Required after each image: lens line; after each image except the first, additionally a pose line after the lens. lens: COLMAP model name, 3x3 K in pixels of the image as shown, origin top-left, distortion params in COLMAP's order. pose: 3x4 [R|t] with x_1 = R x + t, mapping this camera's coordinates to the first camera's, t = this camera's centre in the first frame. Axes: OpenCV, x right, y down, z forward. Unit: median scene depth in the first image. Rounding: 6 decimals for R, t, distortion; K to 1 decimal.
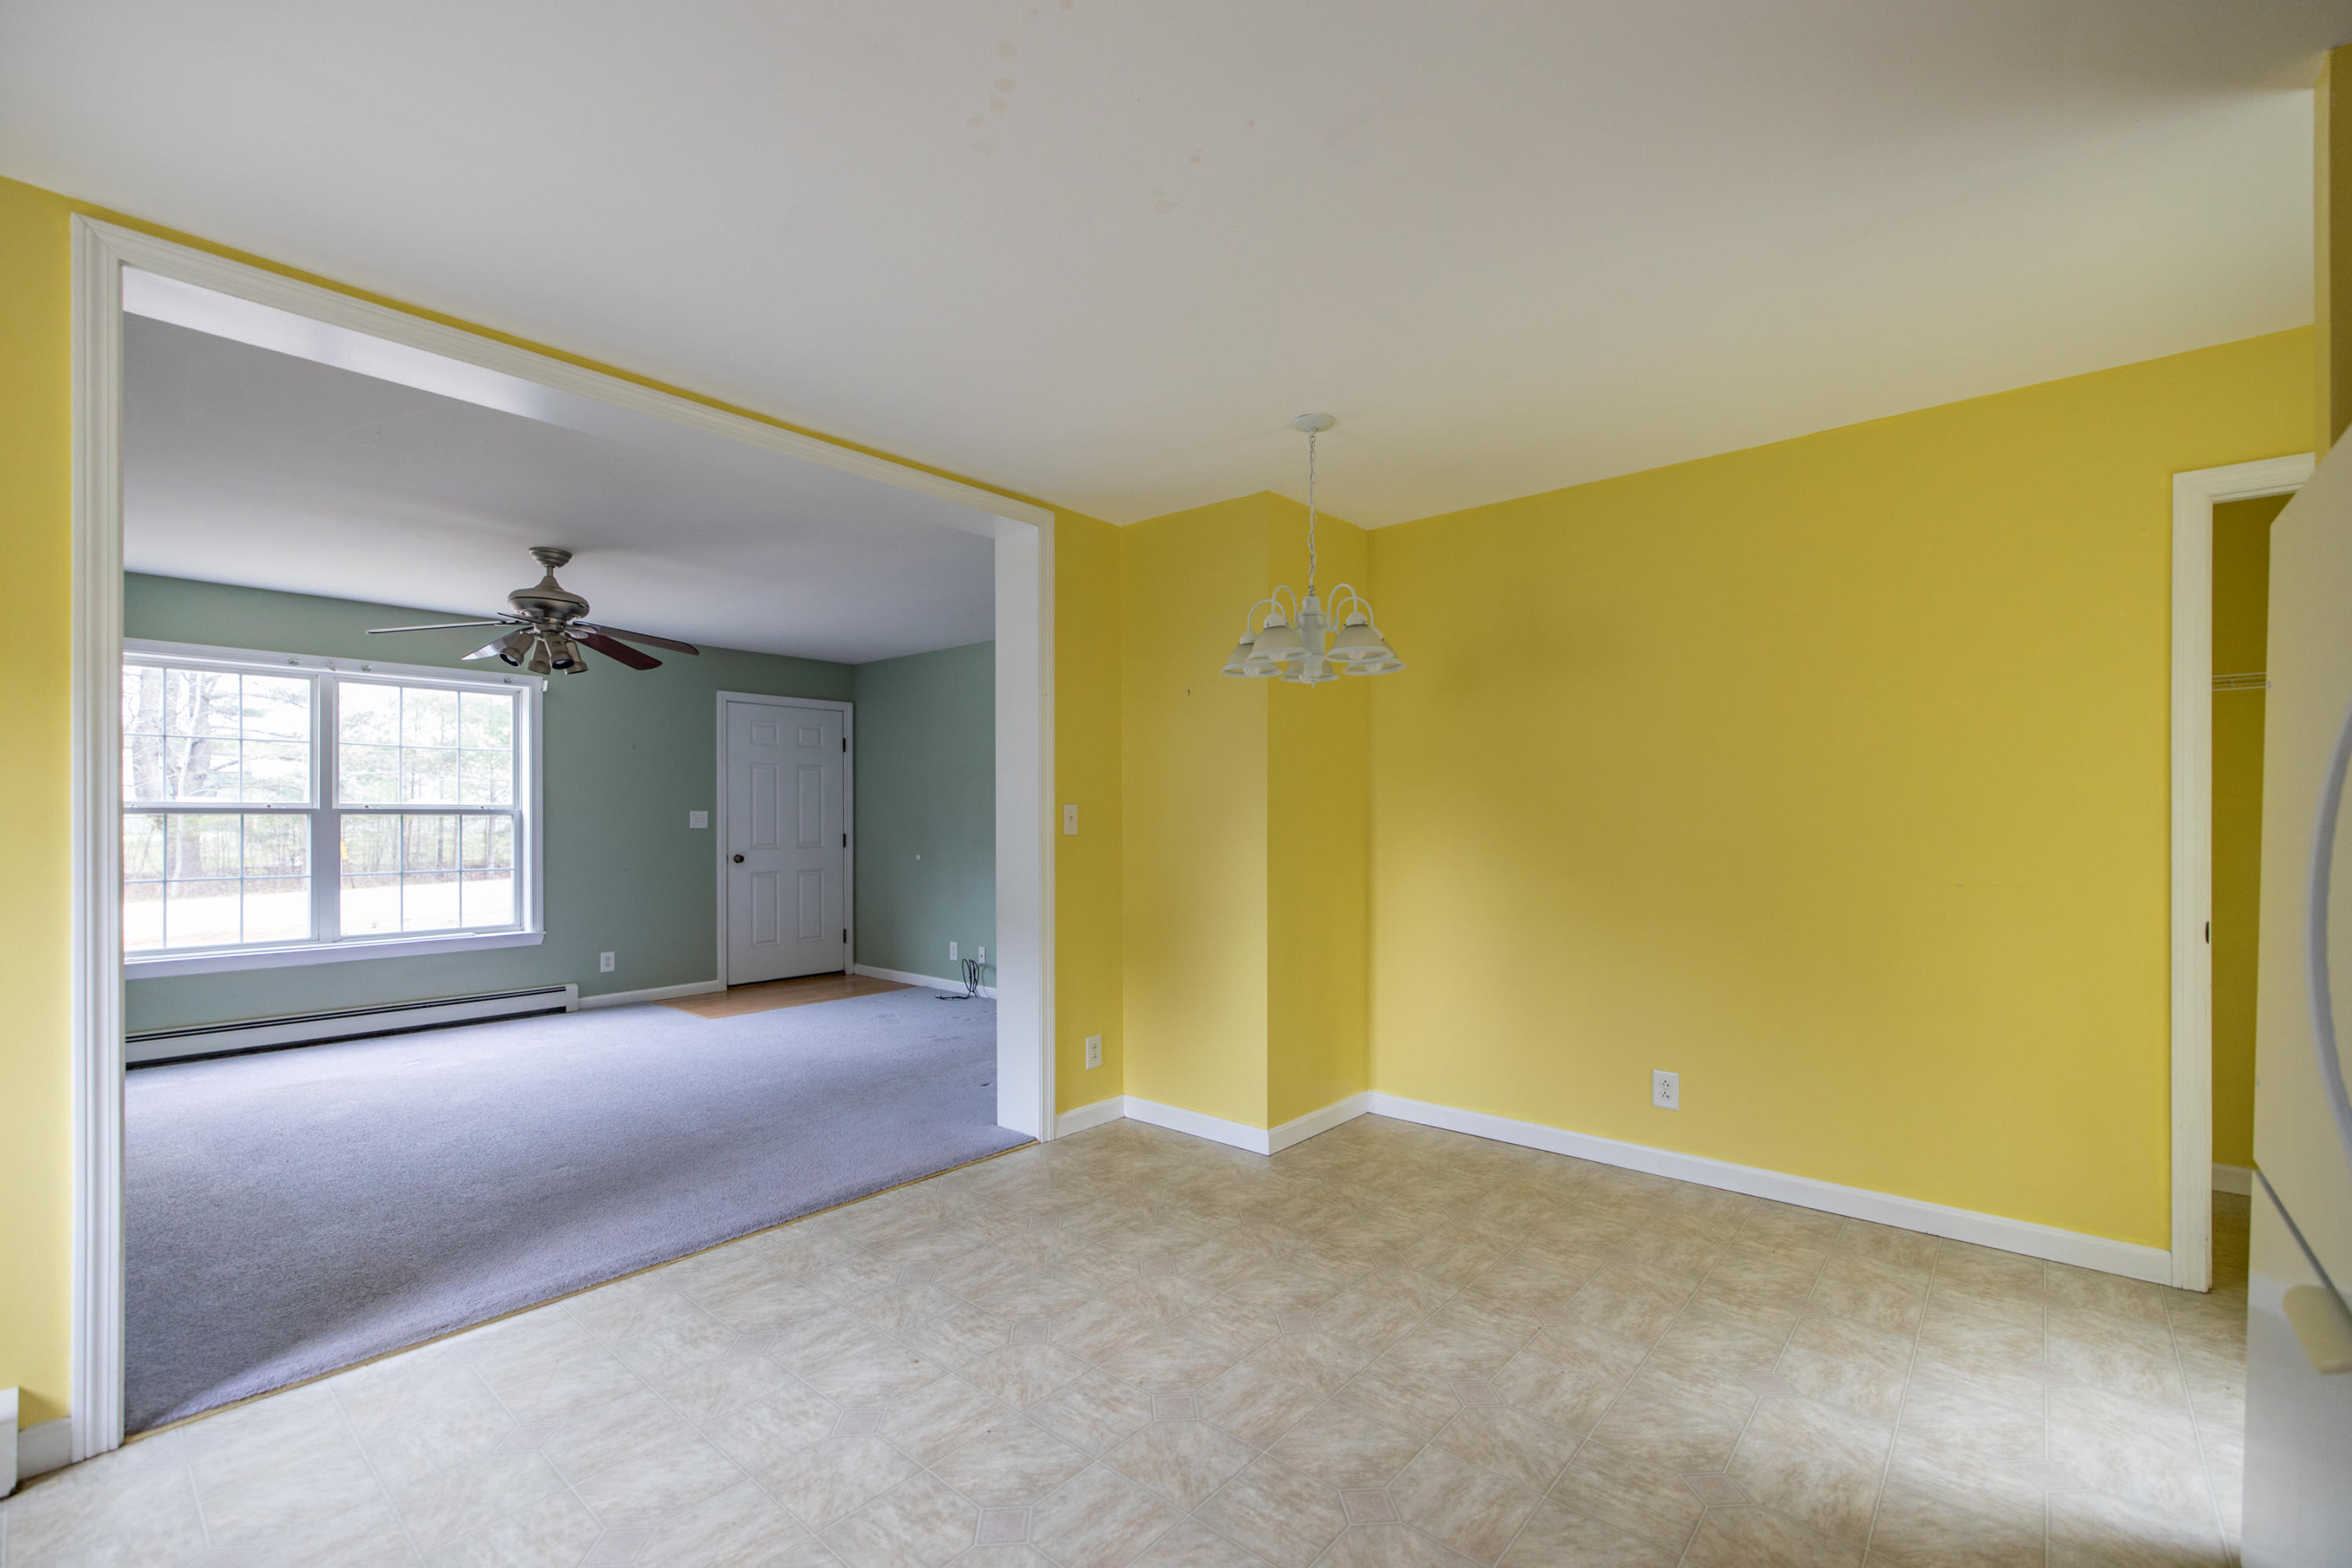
lens RADIAL K [[1004.0, 0, 1176.8], [0, 1004.0, 813.6], [0, 0, 1]] dist [0.001221, 0.000121]
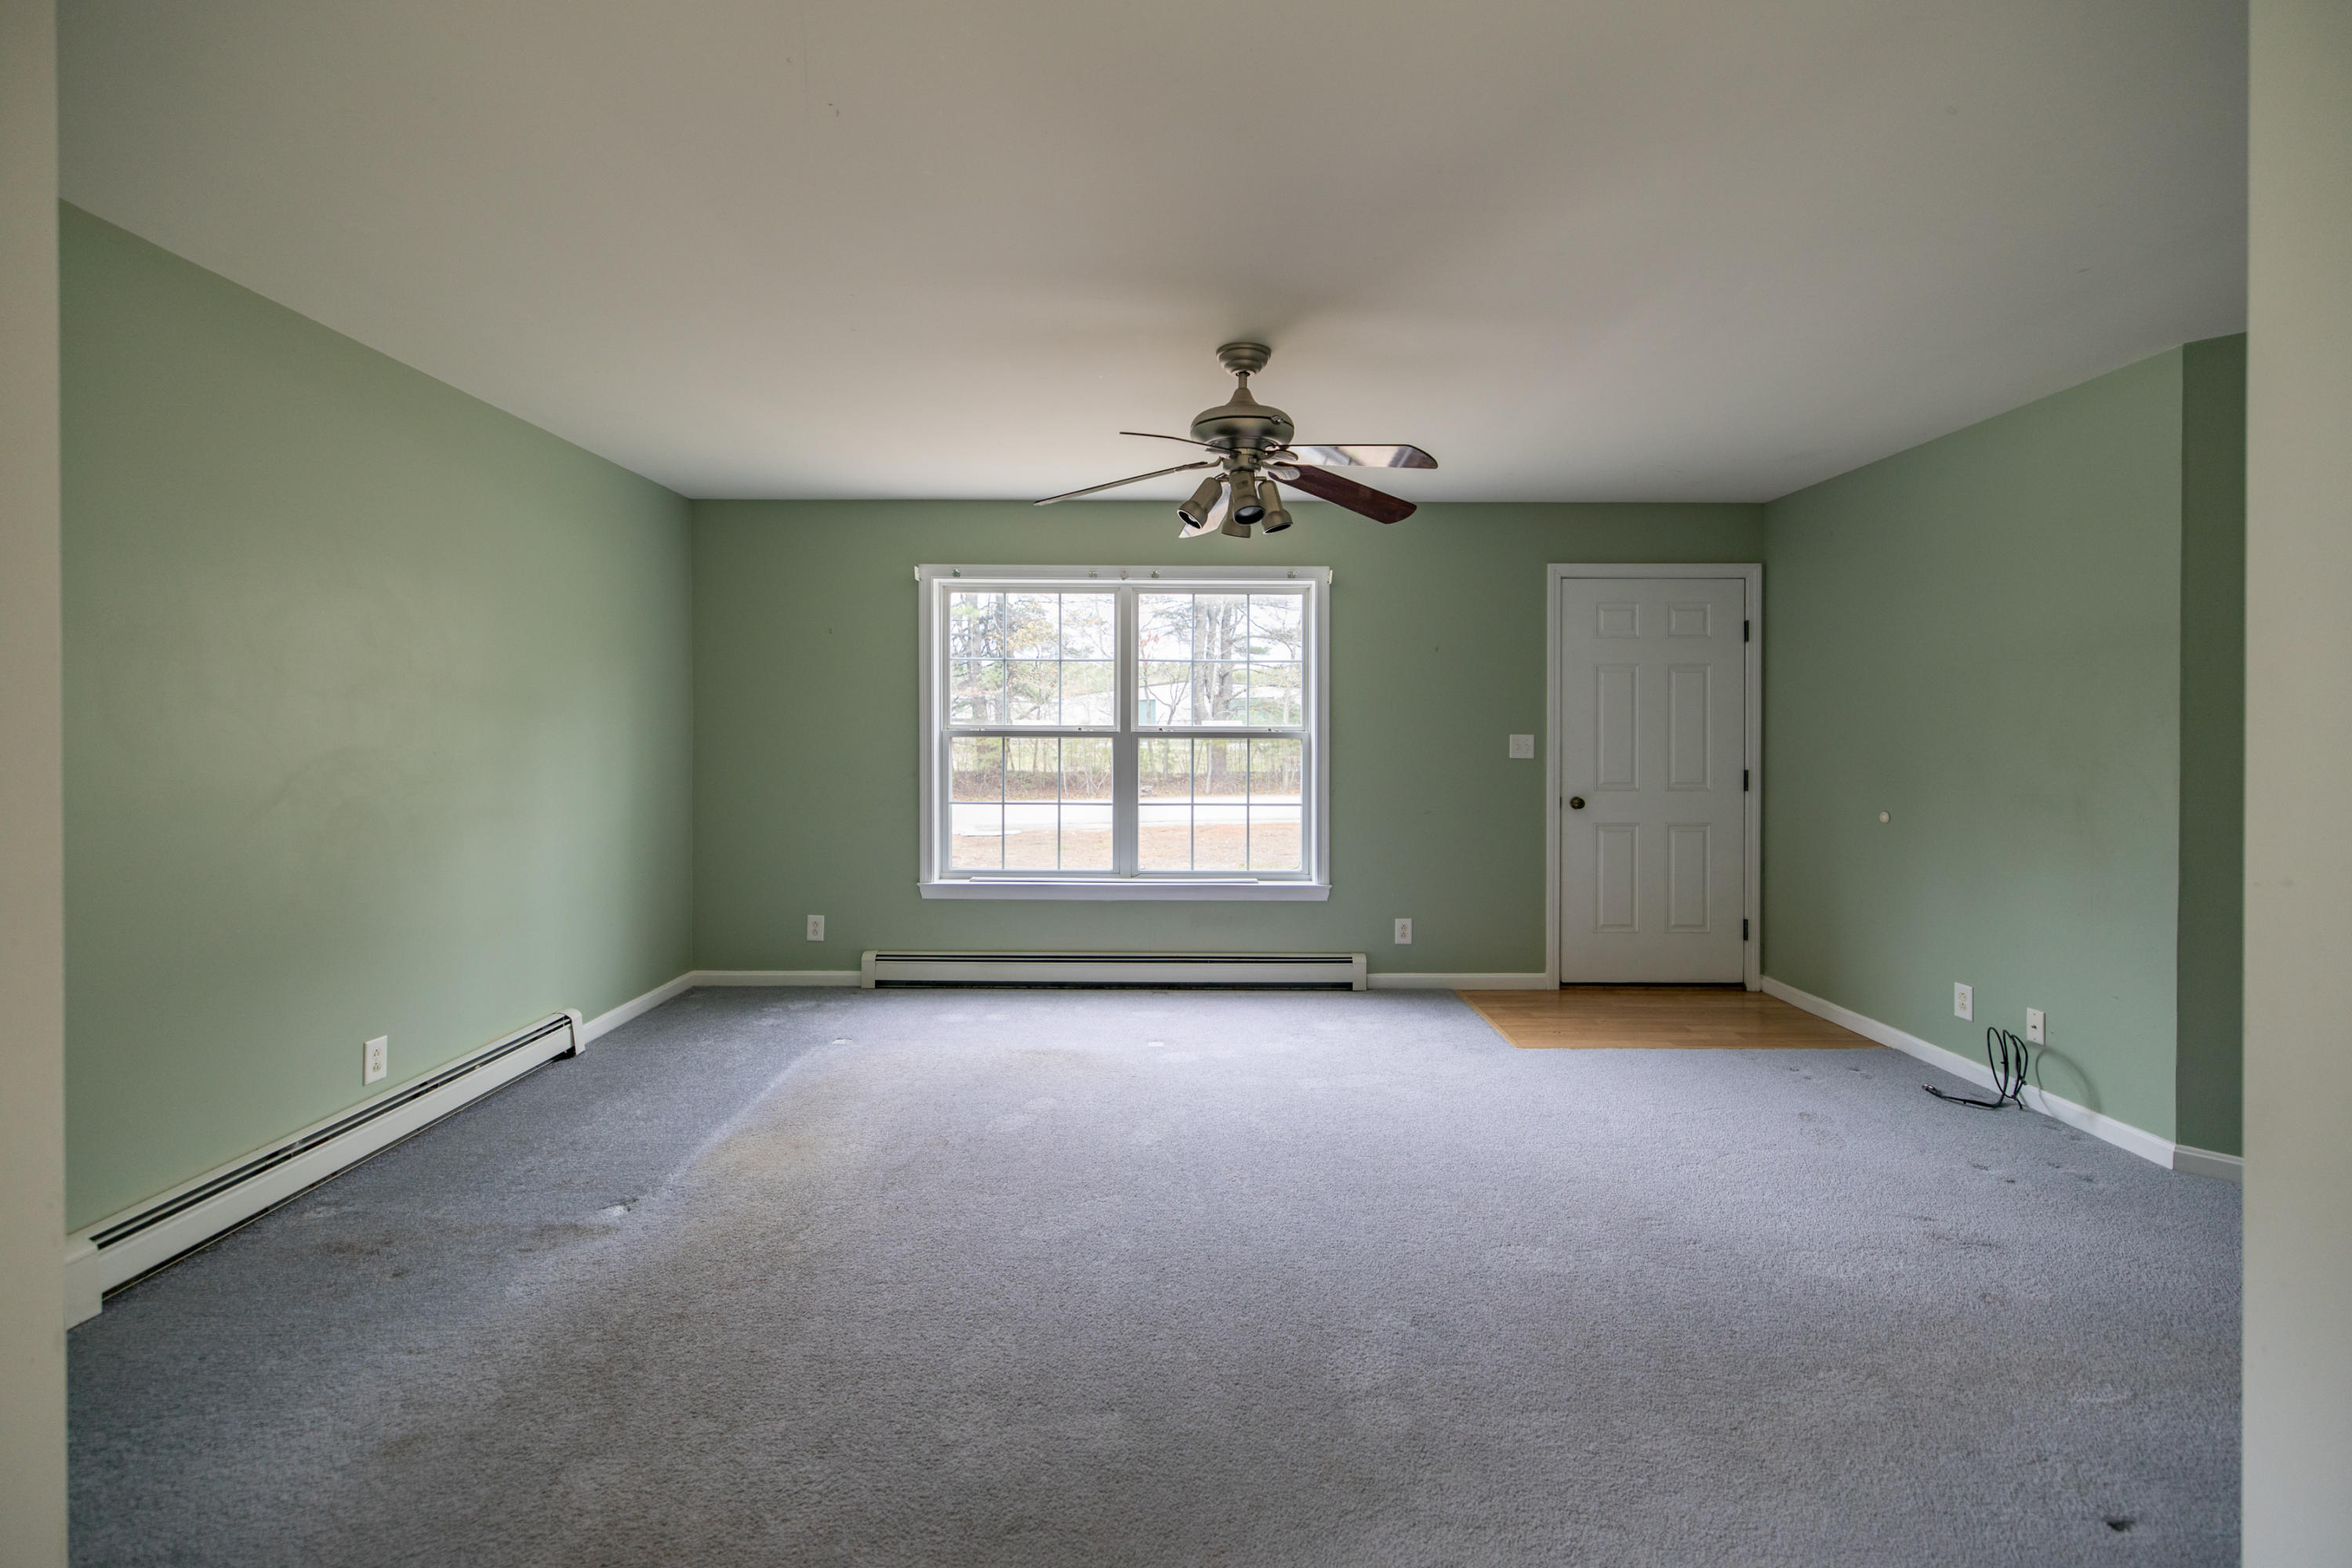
lens RADIAL K [[1004.3, 0, 1175.0], [0, 1004.3, 737.3], [0, 0, 1]] dist [0.001850, 0.000246]
pose [[0.653731, 0.007708, -0.756688, -0.104997], [-0.002097, 0.999963, 0.008375, -0.006640], [0.756724, -0.003888, 0.653723, 0.380442]]
